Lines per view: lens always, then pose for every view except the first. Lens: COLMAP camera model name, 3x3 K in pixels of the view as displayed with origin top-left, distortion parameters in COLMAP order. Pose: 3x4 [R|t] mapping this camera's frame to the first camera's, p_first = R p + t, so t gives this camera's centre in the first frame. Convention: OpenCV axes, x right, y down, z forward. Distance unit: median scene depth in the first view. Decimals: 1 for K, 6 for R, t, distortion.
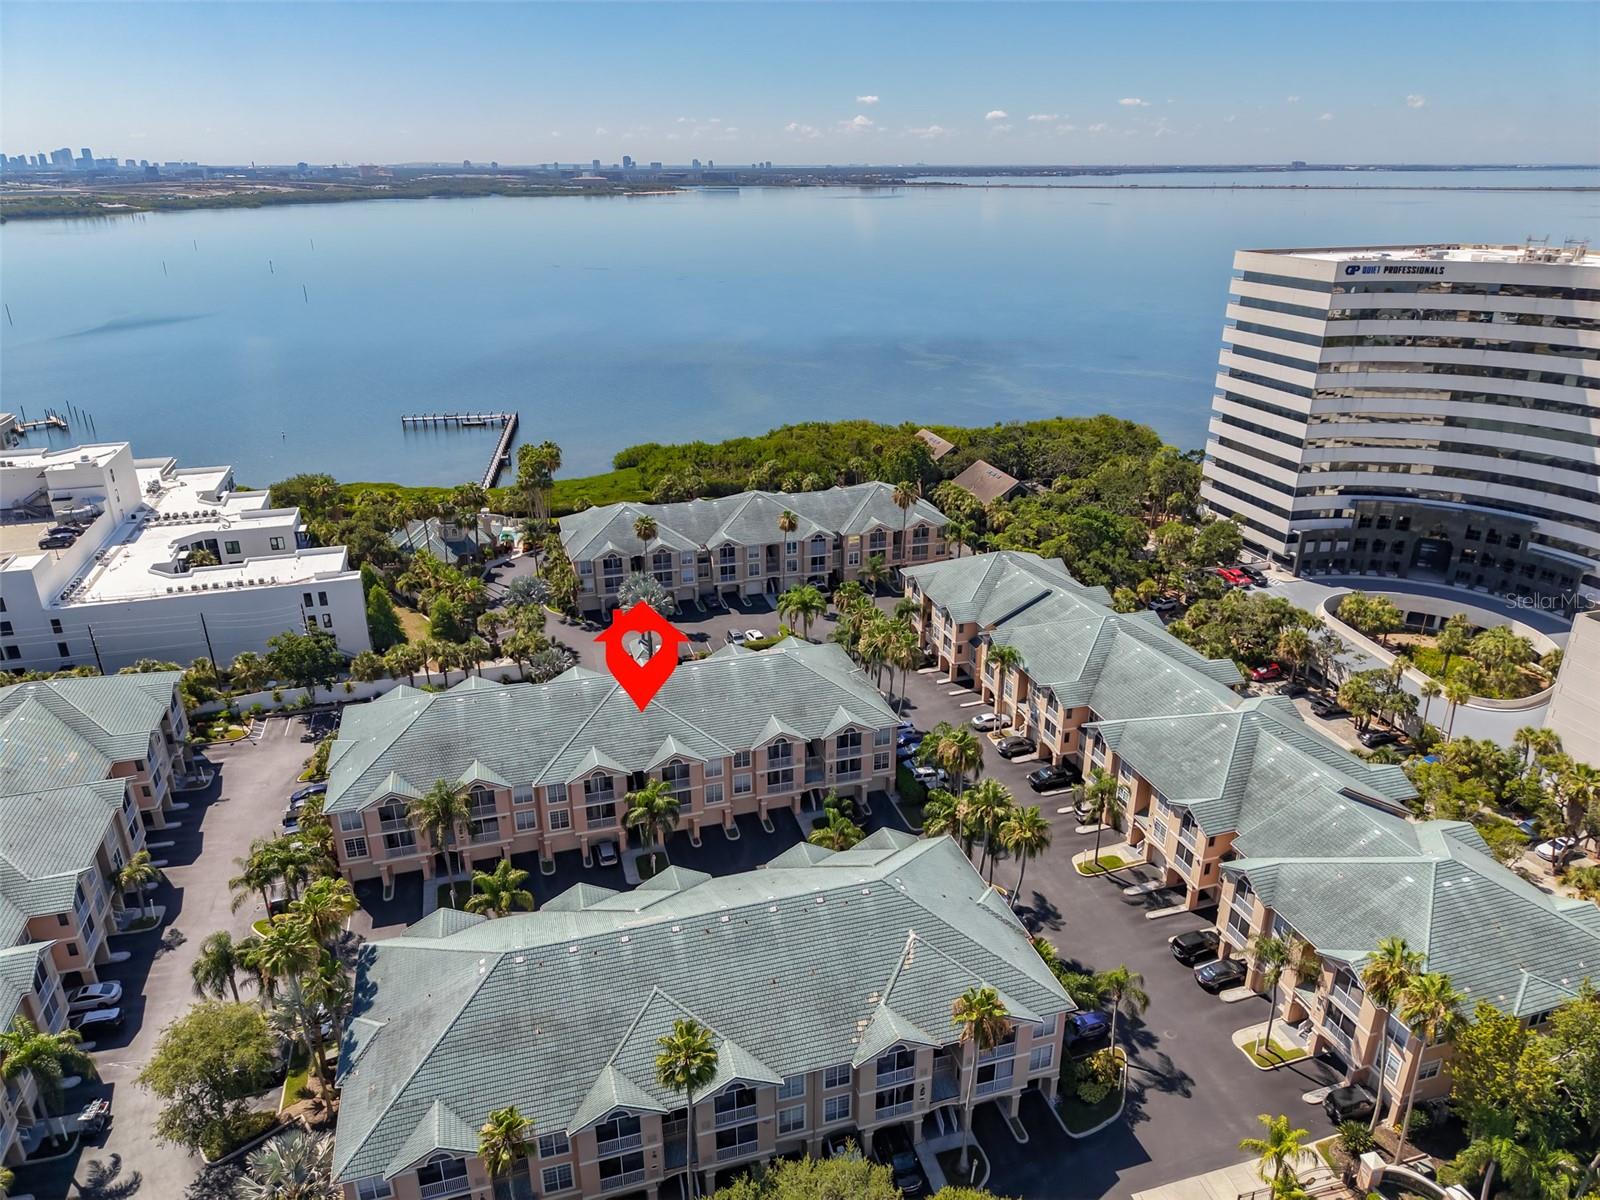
lens RADIAL K [[1099.1, 0, 838.8], [0, 1099.1, 595.1], [0, 0, 1]] dist [0.075034, -0.109641]
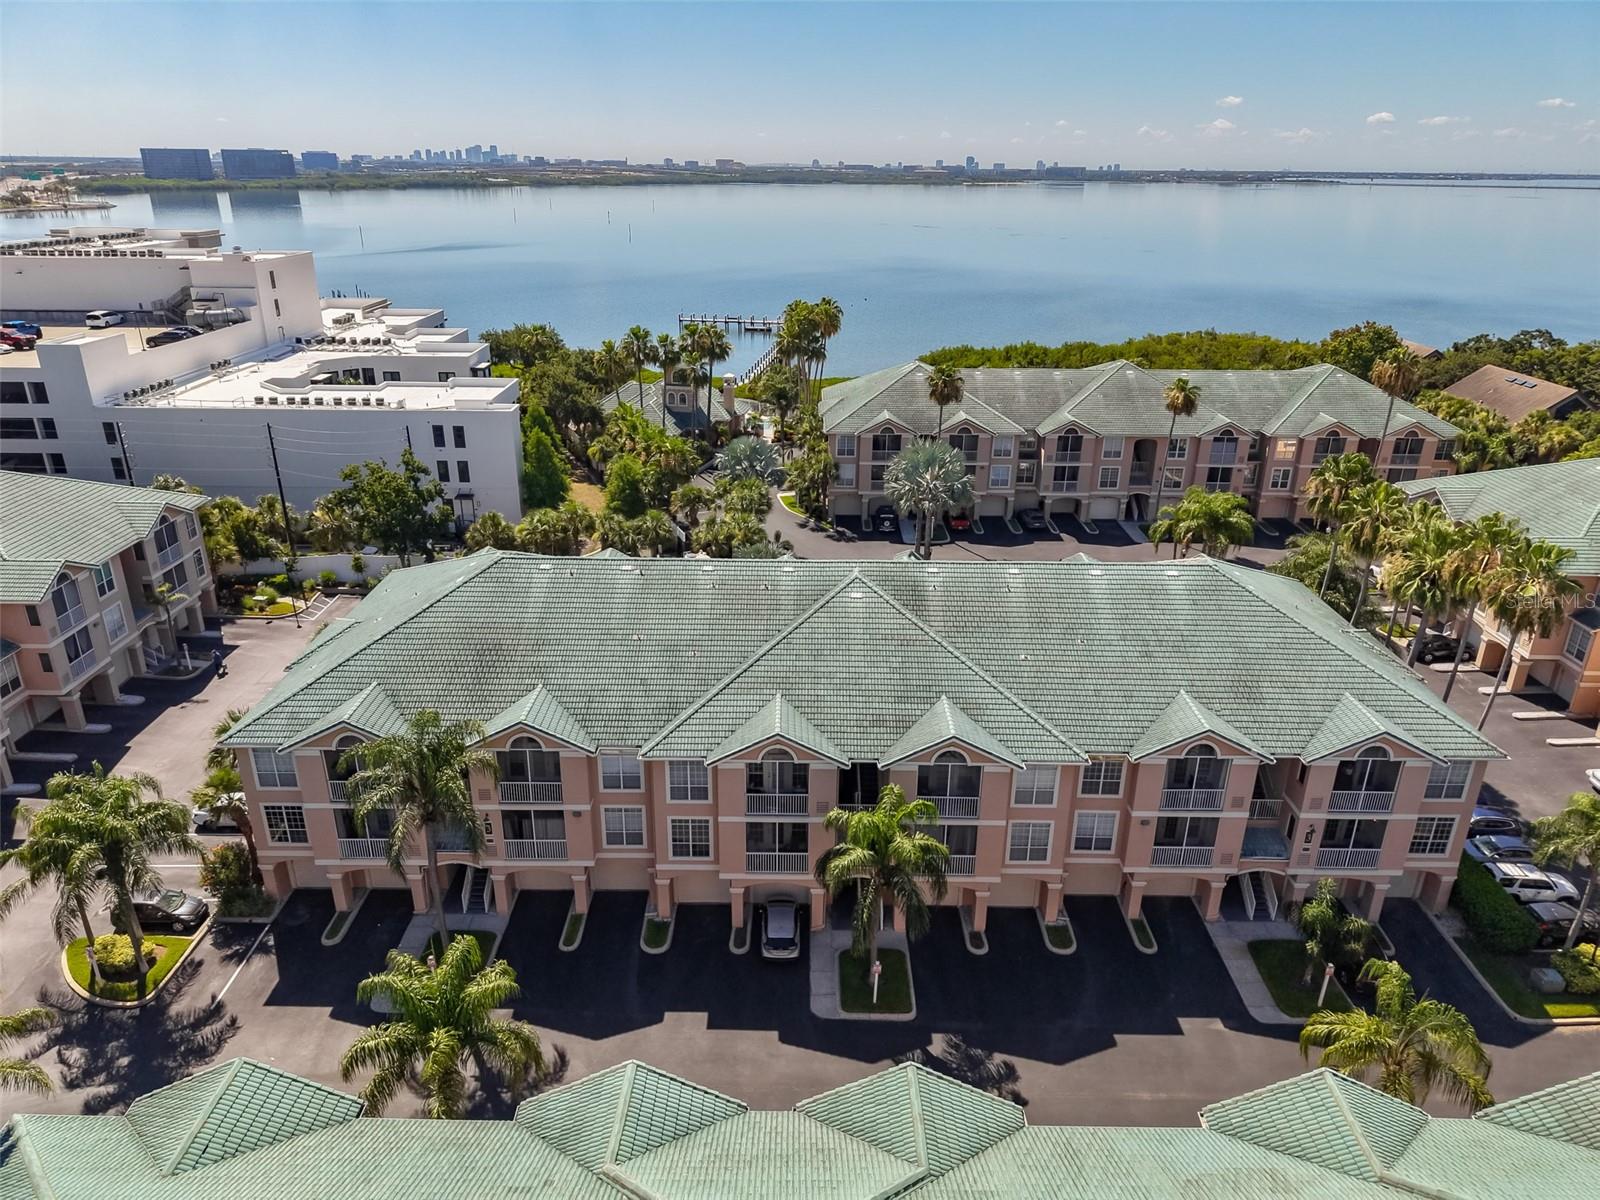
lens RADIAL K [[1080.4, 0, 794.5], [0, 1080.4, 627.1], [0, 0, 1]] dist [0.107703, -0.155846]
pose [[0.948592, 0.123101, -0.291582, -0.070698], [-0.117265, 0.992393, 0.037478, 0.073629], [0.293977, -0.001359, 0.955811, 0.458813]]
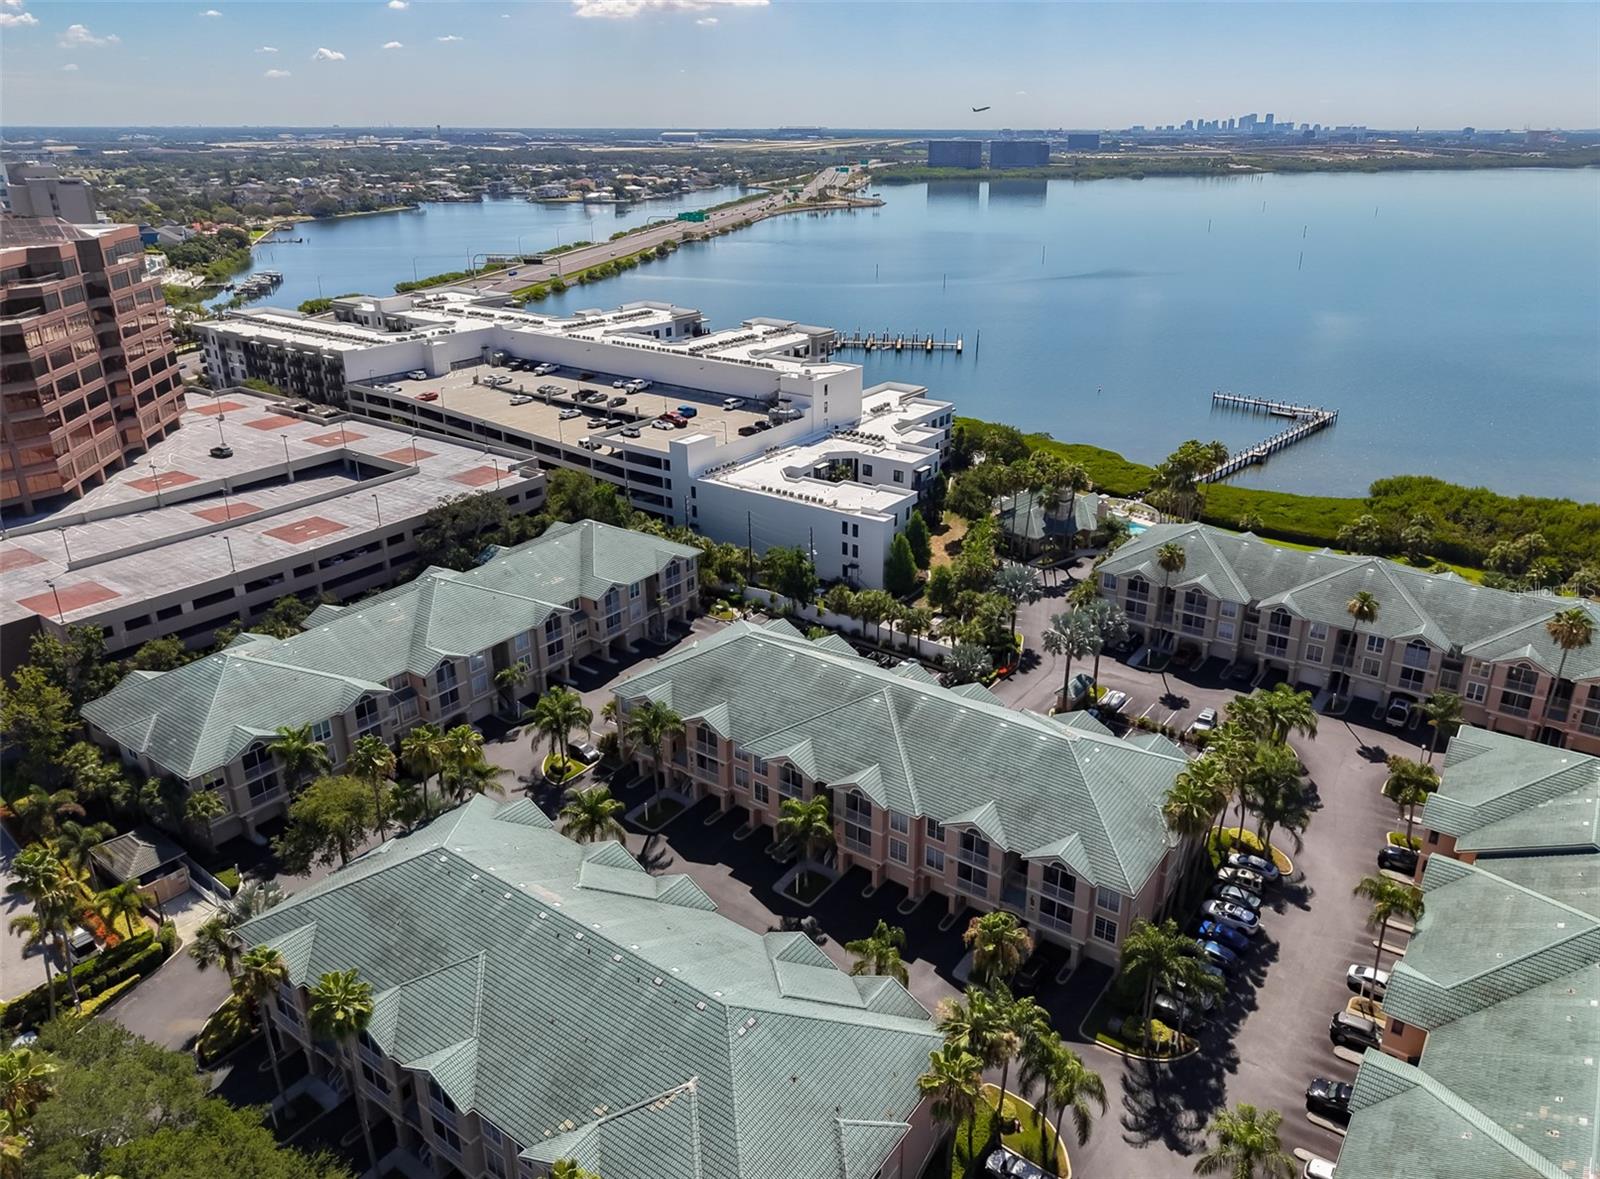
lens RADIAL K [[1122.9, 0, 798.3], [0, 1122.9, 547.7], [0, 0, 1]] dist [0.010974, 0.002822]
pose [[0.579308, 0.280372, -0.765371, 0.370216], [-0.292030, 0.948040, 0.126250, -0.110287], [0.761000, 0.150373, 0.631084, 0.290229]]
